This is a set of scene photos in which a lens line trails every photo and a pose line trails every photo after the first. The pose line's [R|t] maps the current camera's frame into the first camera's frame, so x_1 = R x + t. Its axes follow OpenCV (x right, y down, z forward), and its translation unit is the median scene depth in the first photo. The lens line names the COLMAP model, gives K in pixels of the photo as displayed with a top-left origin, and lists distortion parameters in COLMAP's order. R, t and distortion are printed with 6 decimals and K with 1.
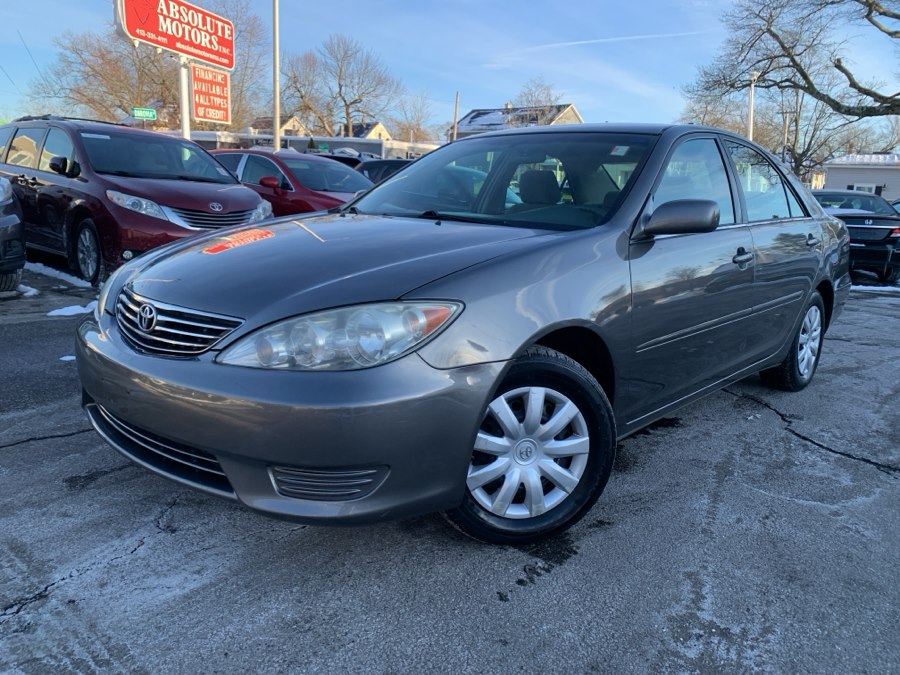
lens RADIAL K [[707.8, 0, 449.0], [0, 707.8, 337.1], [0, 0, 1]] dist [-0.003143, 0.001440]
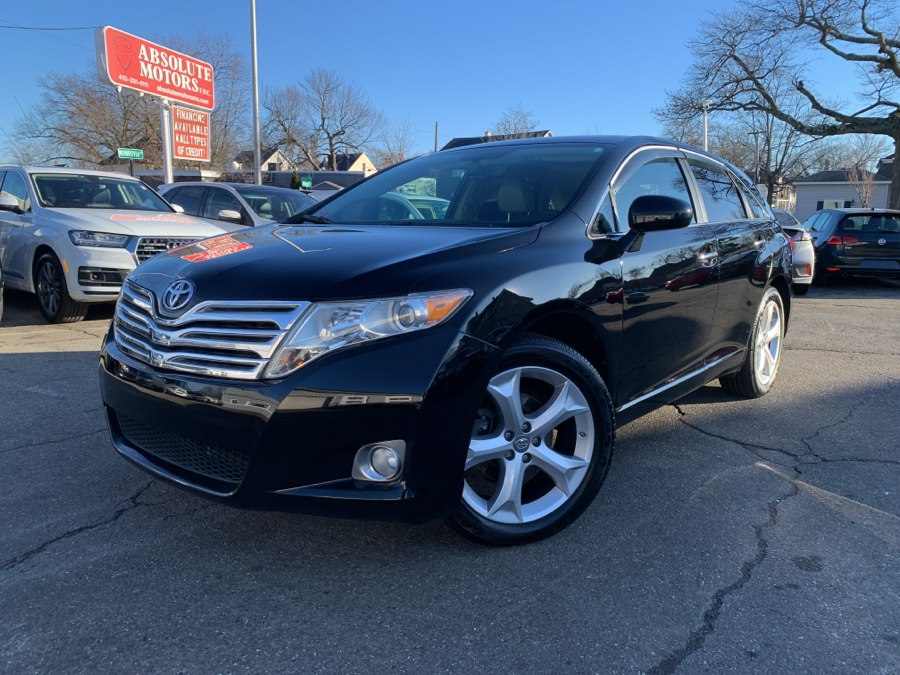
lens RADIAL K [[706.8, 0, 451.2], [0, 706.8, 336.9], [0, 0, 1]] dist [0.006402, -0.008999]
pose [[0.999362, -0.031982, 0.015900, 0.009412], [0.032531, 0.998837, -0.035592, 0.002677], [-0.014743, 0.036087, 0.999240, -0.018377]]
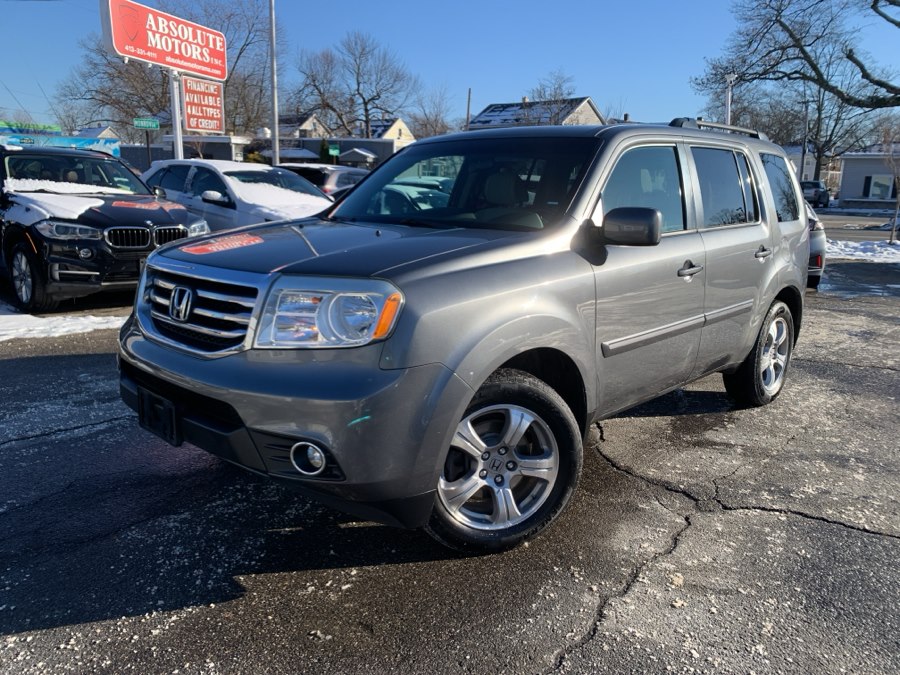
lens RADIAL K [[708.1, 0, 453.2], [0, 708.1, 344.1], [0, 0, 1]] dist [0.002690, -0.006831]
pose [[0.999287, -0.006990, -0.037113, 0.031627], [0.007703, 0.999788, 0.019091, -0.005747], [0.036972, -0.019363, 0.999129, -0.012810]]
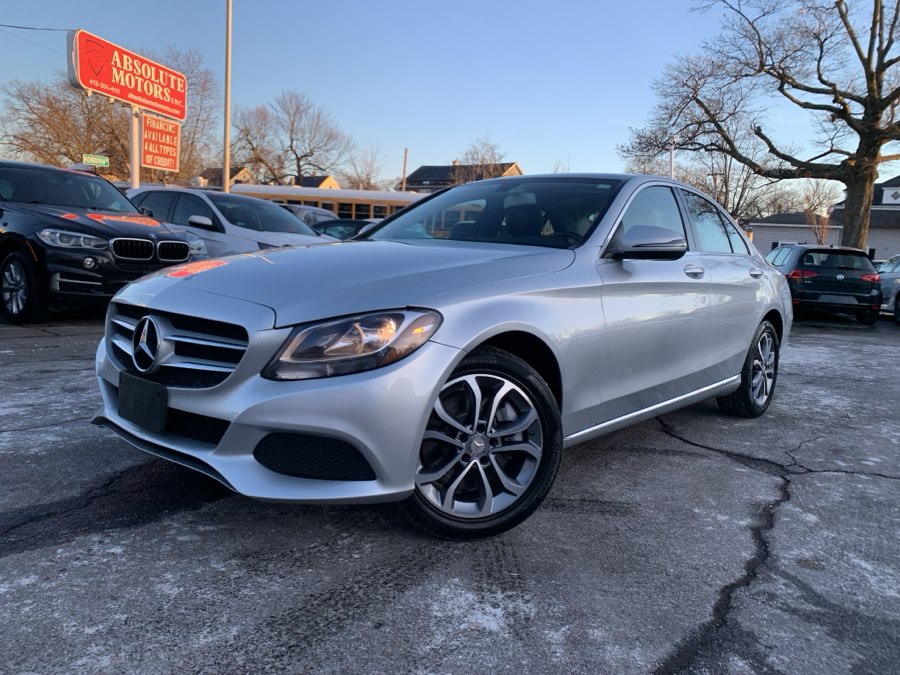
lens RADIAL K [[707.8, 0, 450.4], [0, 707.8, 330.1], [0, 0, 1]] dist [0.001769, -0.000191]
pose [[0.997390, 0.005339, 0.072006, 0.004937], [0.000664, 0.996542, -0.083087, 0.006867], [-0.072201, 0.082918, 0.993937, -0.015927]]
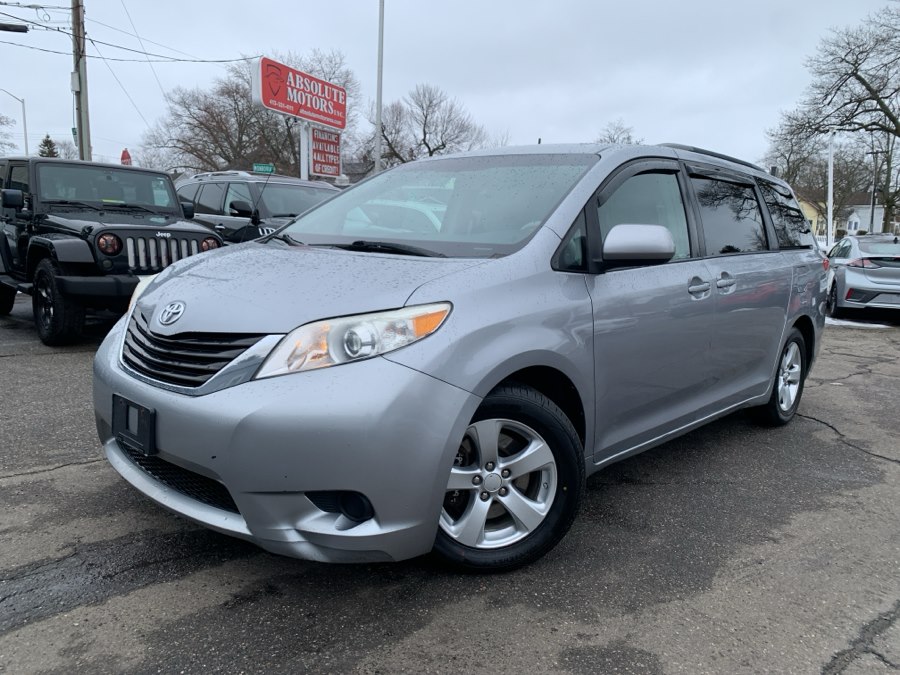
lens RADIAL K [[705.4, 0, 441.5], [0, 705.4, 336.2], [0, 0, 1]] dist [0.008472, -0.014420]
pose [[0.993348, 0.014763, -0.114200, -0.010350], [-0.021019, 0.998332, -0.053767, 0.002991], [0.113216, 0.055809, 0.992002, -0.039693]]
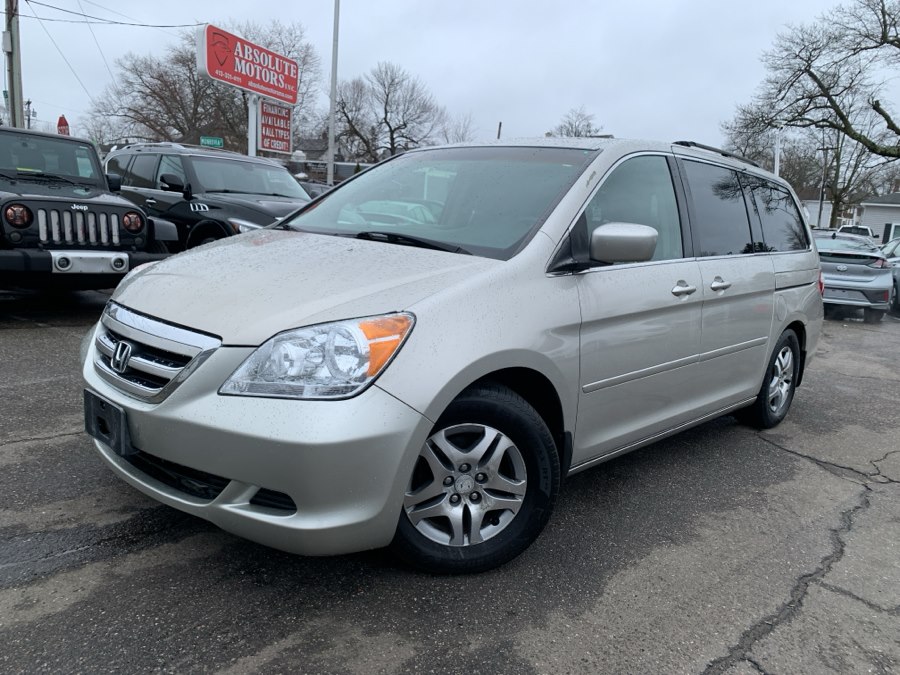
lens RADIAL K [[707.4, 0, 446.9], [0, 707.4, 337.4], [0, 0, 1]] dist [0.004744, -0.007330]
pose [[0.998059, 0.038122, -0.049237, -0.003086], [-0.039610, 0.998777, -0.029603, 0.001634], [0.048048, 0.031496, 0.998348, -0.035144]]
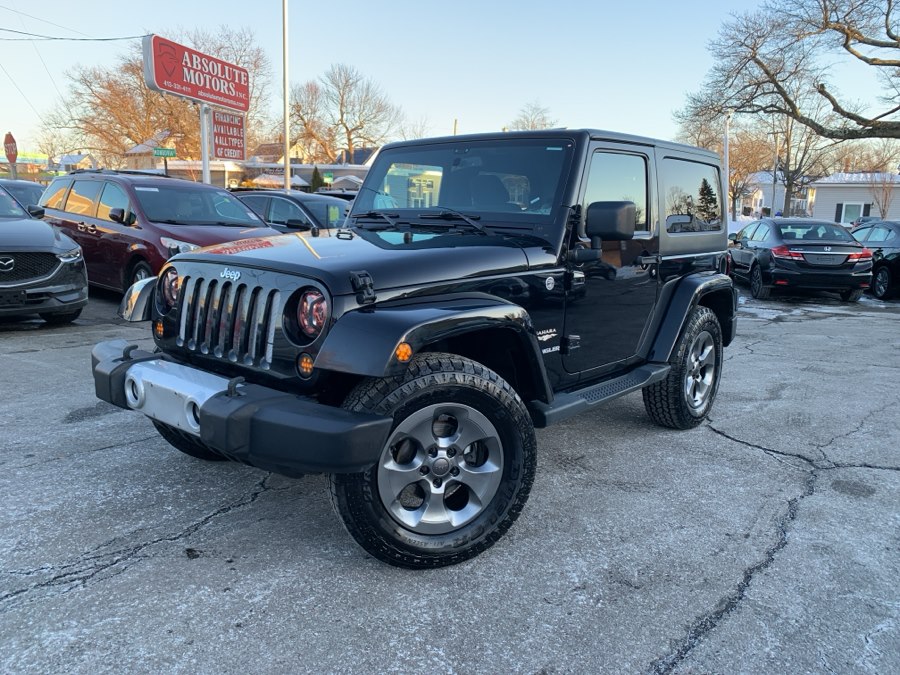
lens RADIAL K [[707.8, 0, 441.4], [0, 707.8, 333.4], [0, 0, 1]] dist [0.000824, -0.000220]
pose [[0.999843, -0.012587, -0.012455, -0.000187], [0.012188, 0.999426, -0.031603, -0.000700], [0.012845, 0.031446, 0.999423, -0.036507]]
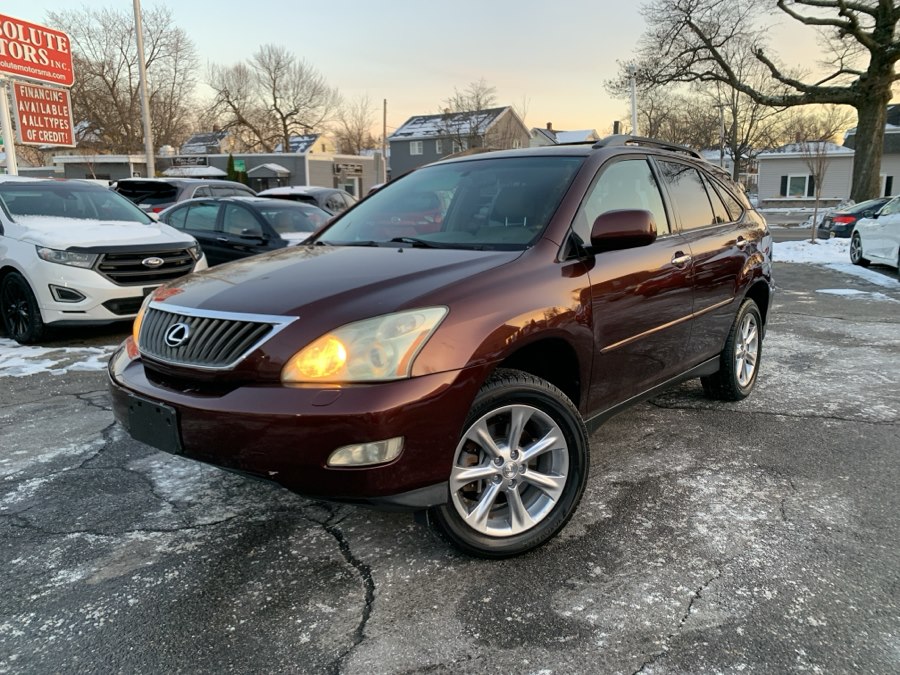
lens RADIAL K [[705.2, 0, 459.3], [0, 705.2, 340.8], [0, 0, 1]] dist [0.001013, -0.003143]
pose [[0.996889, -0.060417, 0.050608, 0.060728], [0.060502, 0.998168, -0.000154, -0.013784], [-0.050506, 0.003215, 0.998719, 0.044020]]
